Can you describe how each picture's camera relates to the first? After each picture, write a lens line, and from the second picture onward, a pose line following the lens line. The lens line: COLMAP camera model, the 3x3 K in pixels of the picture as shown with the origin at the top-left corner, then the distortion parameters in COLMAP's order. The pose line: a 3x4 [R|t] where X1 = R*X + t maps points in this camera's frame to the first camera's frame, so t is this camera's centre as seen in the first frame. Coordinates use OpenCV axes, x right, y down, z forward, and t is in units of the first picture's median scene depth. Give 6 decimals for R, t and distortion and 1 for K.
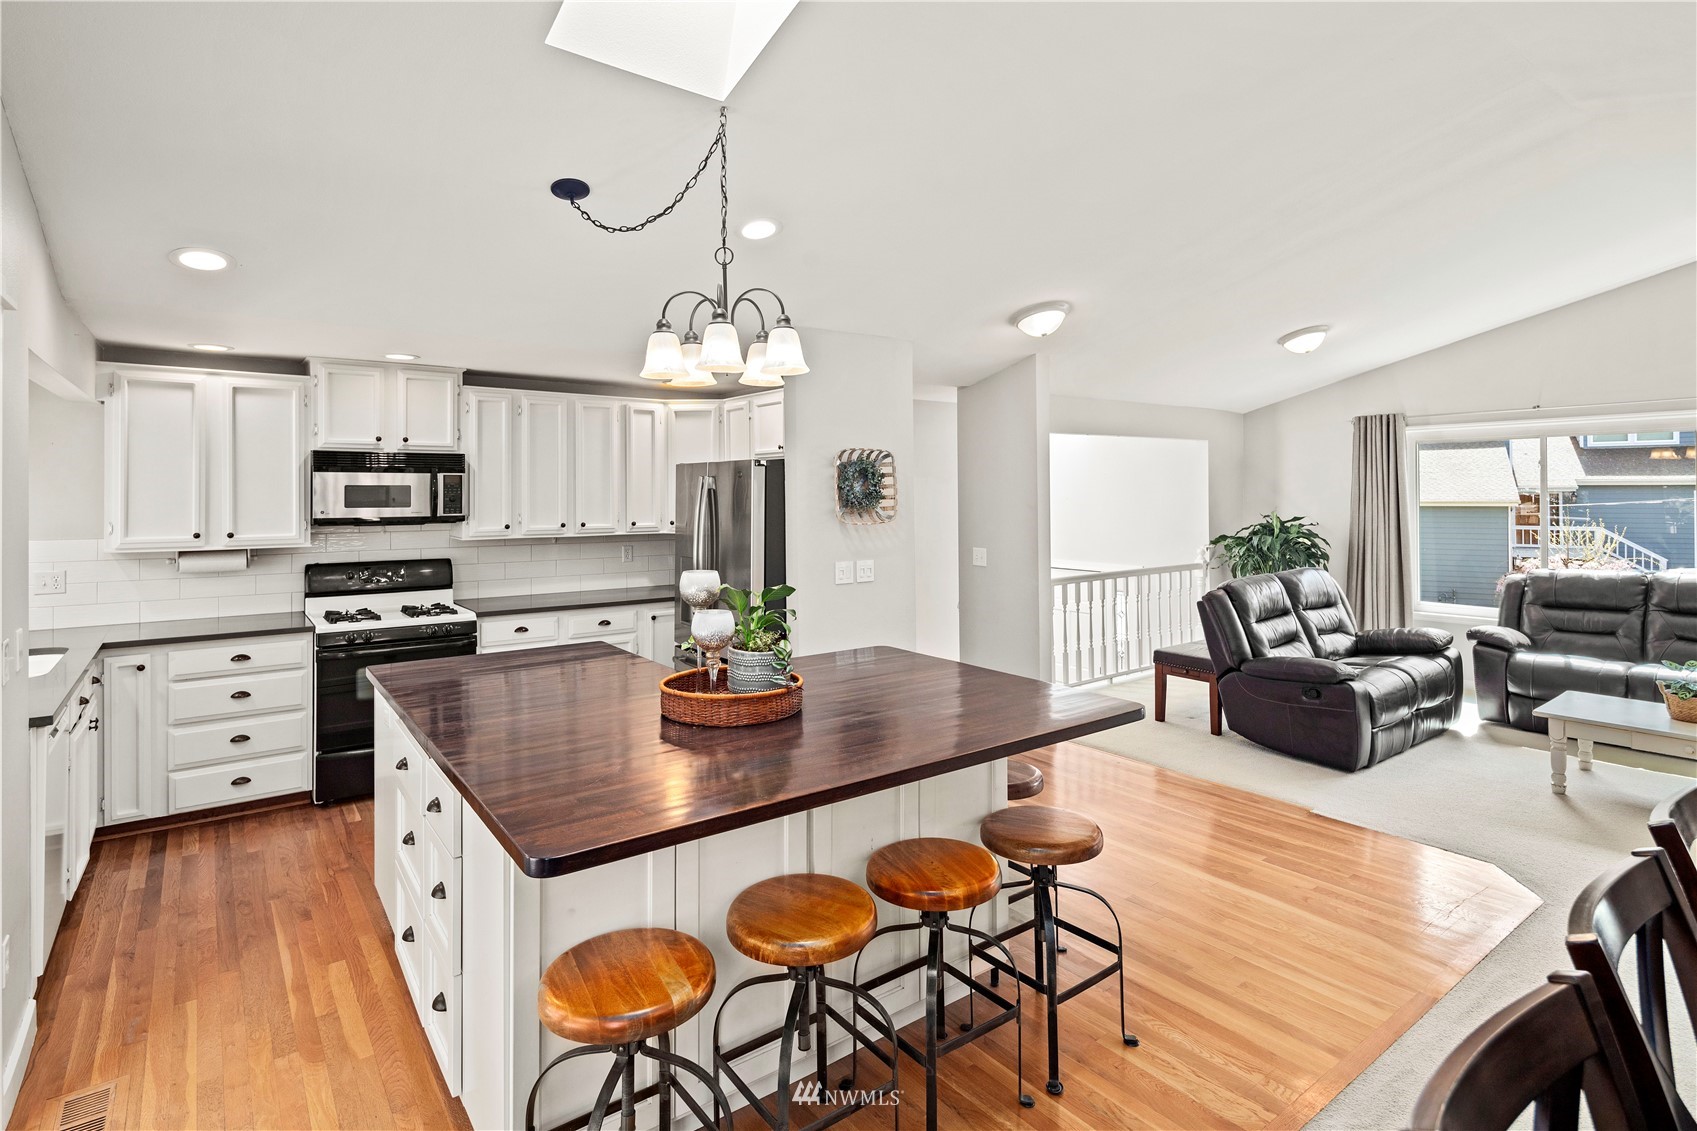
lens RADIAL K [[849.2, 0, 855.5], [0, 849.2, 492.6], [0, 0, 1]] dist [-0.000505, -0.000089]
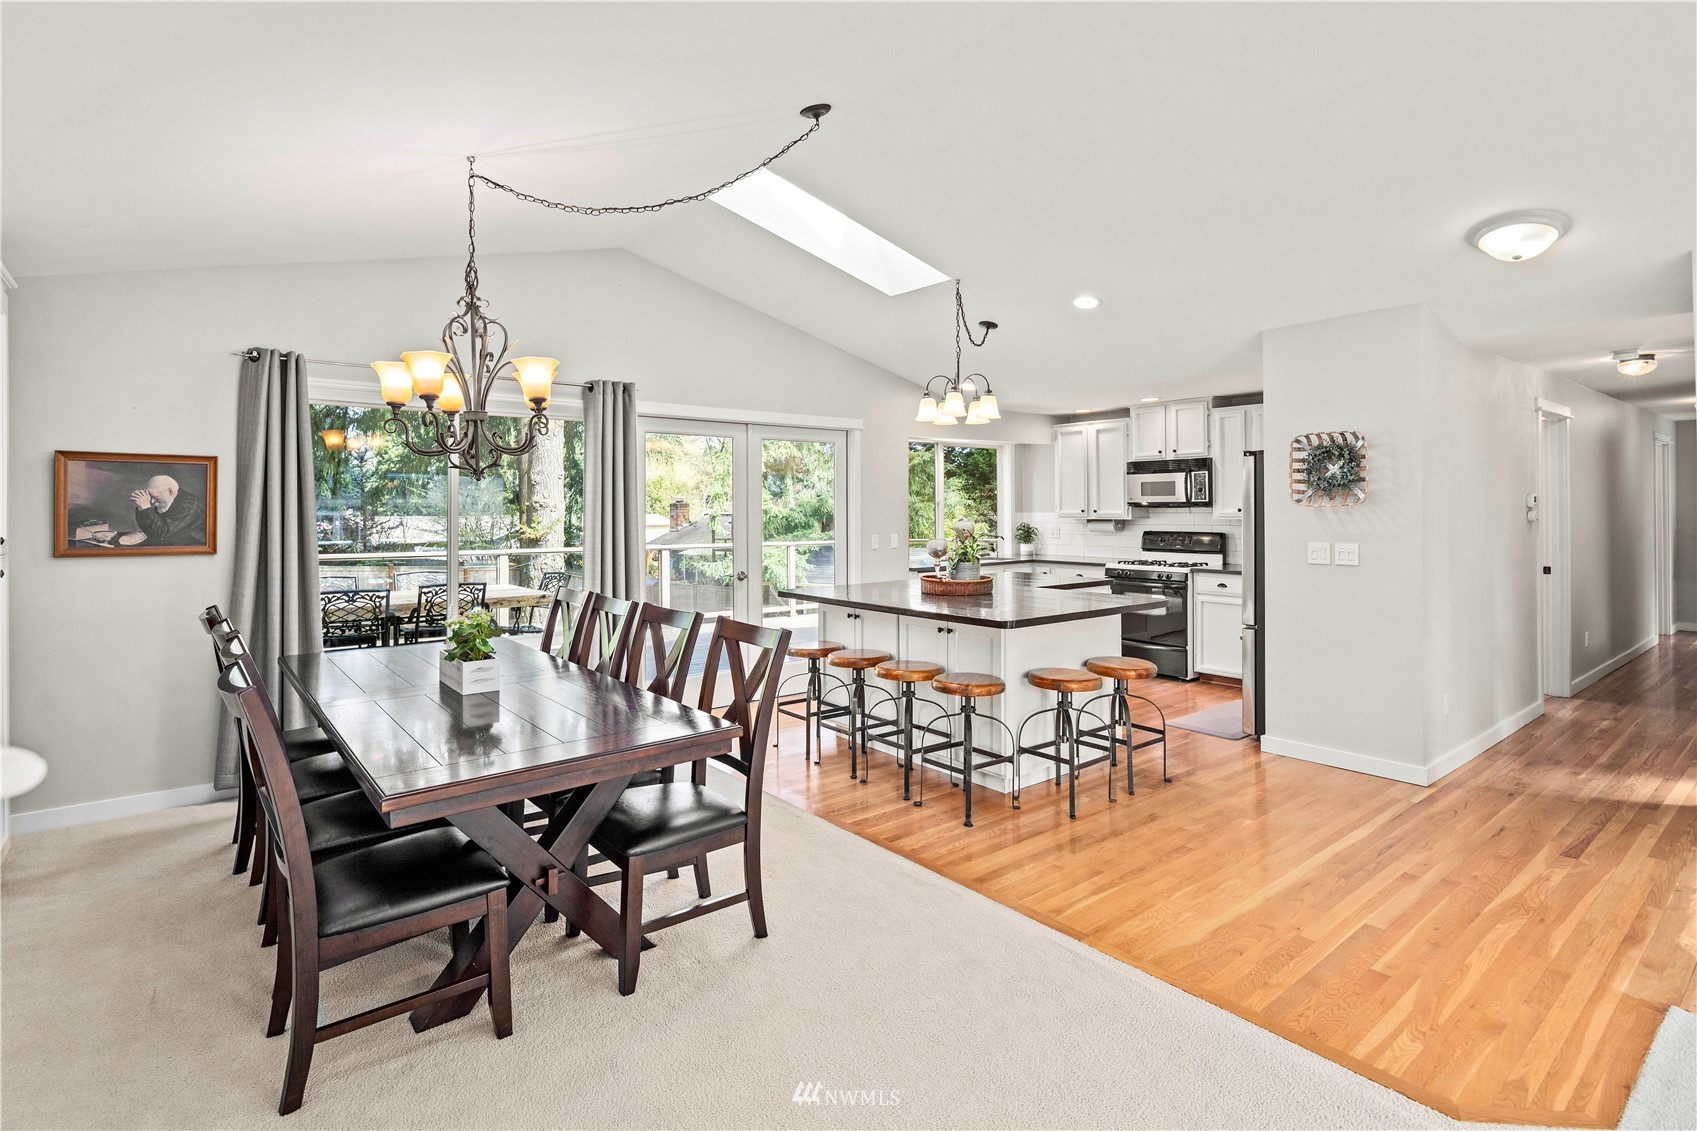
lens RADIAL K [[843.7, 0, 847.3], [0, 843.7, 505.2], [0, 0, 1]] dist [-0.000729, -0.000618]
pose [[0.028356, 0.000809, -0.999598, 0.906771], [0.007167, 0.999974, 0.001012, 0.027171], [0.999572, -0.007193, 0.028350, 0.358519]]
